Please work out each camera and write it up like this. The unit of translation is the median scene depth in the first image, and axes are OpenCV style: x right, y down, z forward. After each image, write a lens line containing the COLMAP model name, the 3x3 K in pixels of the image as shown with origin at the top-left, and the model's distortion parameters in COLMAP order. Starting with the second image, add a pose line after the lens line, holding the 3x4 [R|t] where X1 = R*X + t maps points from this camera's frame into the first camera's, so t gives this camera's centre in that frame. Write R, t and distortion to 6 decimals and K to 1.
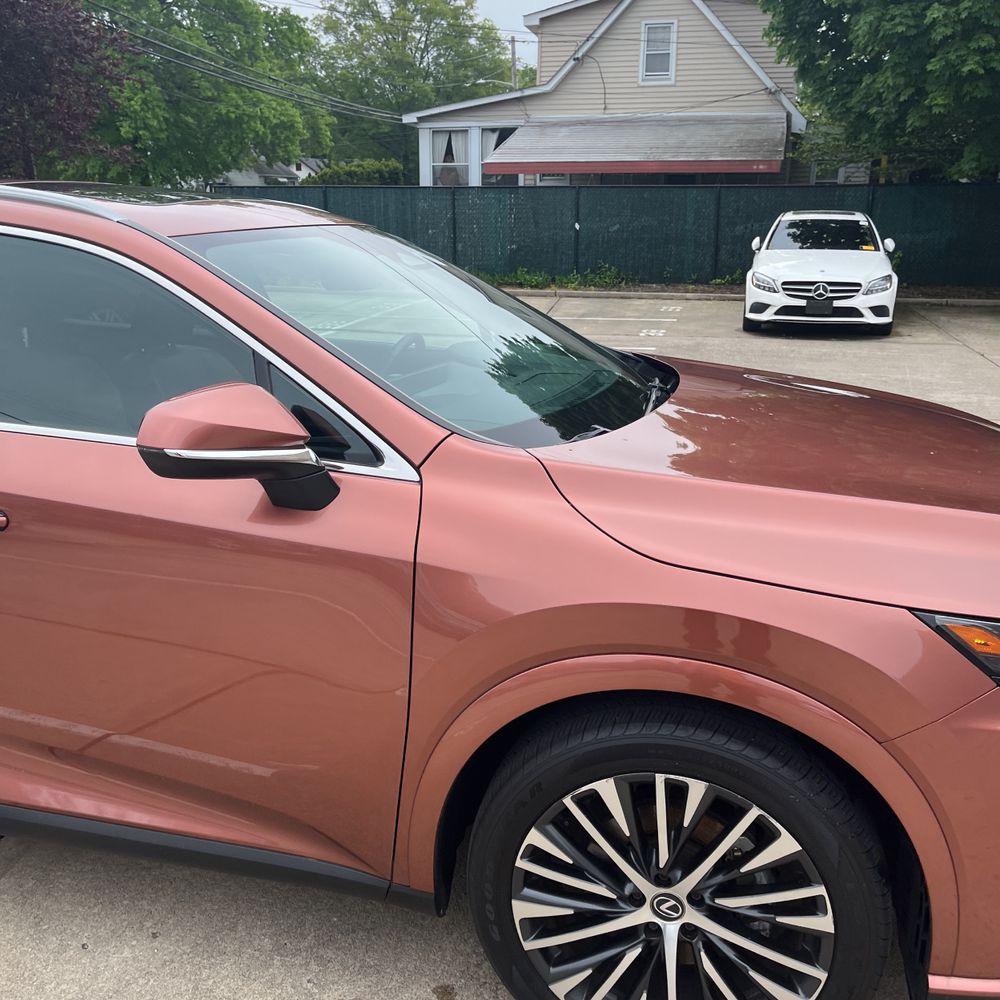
lens RADIAL K [[1008.5, 0, 498.3], [0, 1008.5, 523.9], [0, 0, 1]] dist [0.078415, -0.093809]
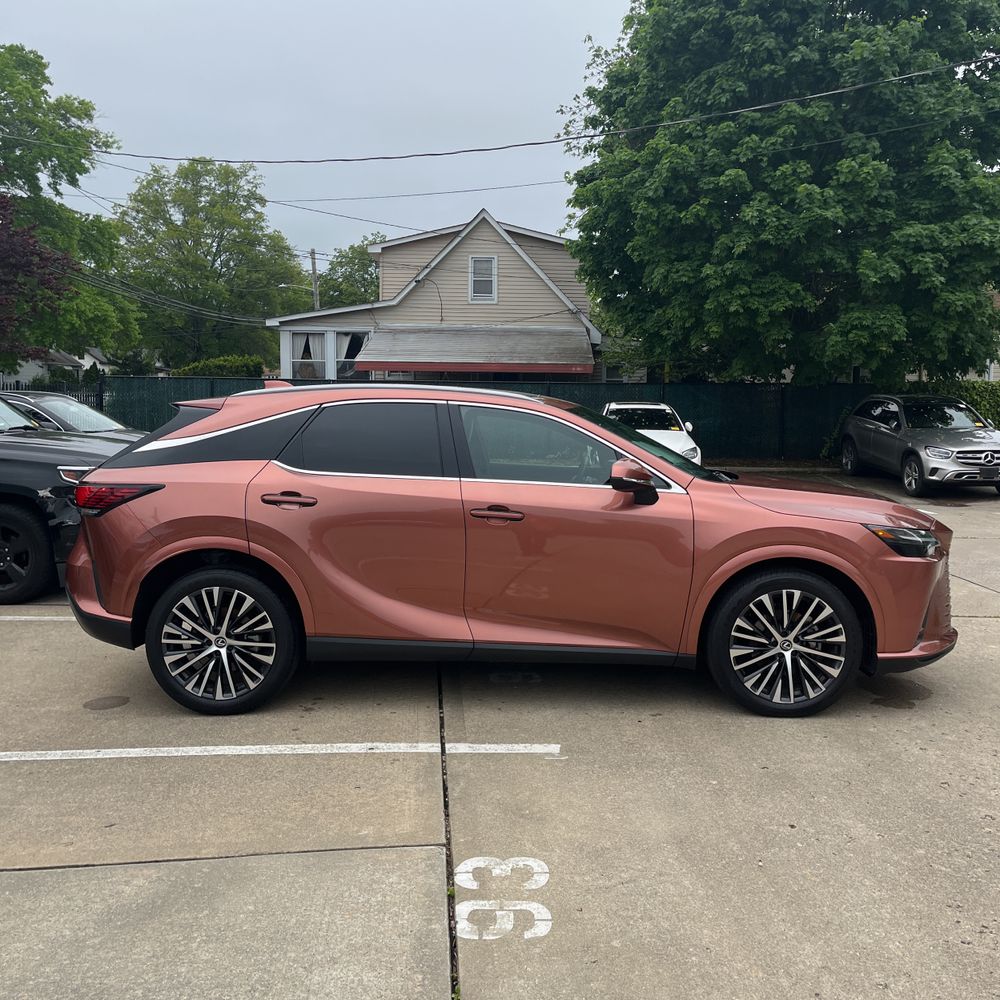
lens RADIAL K [[1046.5, 0, 517.7], [0, 1046.5, 502.2], [0, 0, 1]] dist [0.120208, -0.230580]
pose [[0.967528, -0.018397, 0.252093, -0.200102], [0.068669, 0.978969, -0.192107, 0.080159], [-0.243257, 0.203180, 0.948443, -0.256618]]
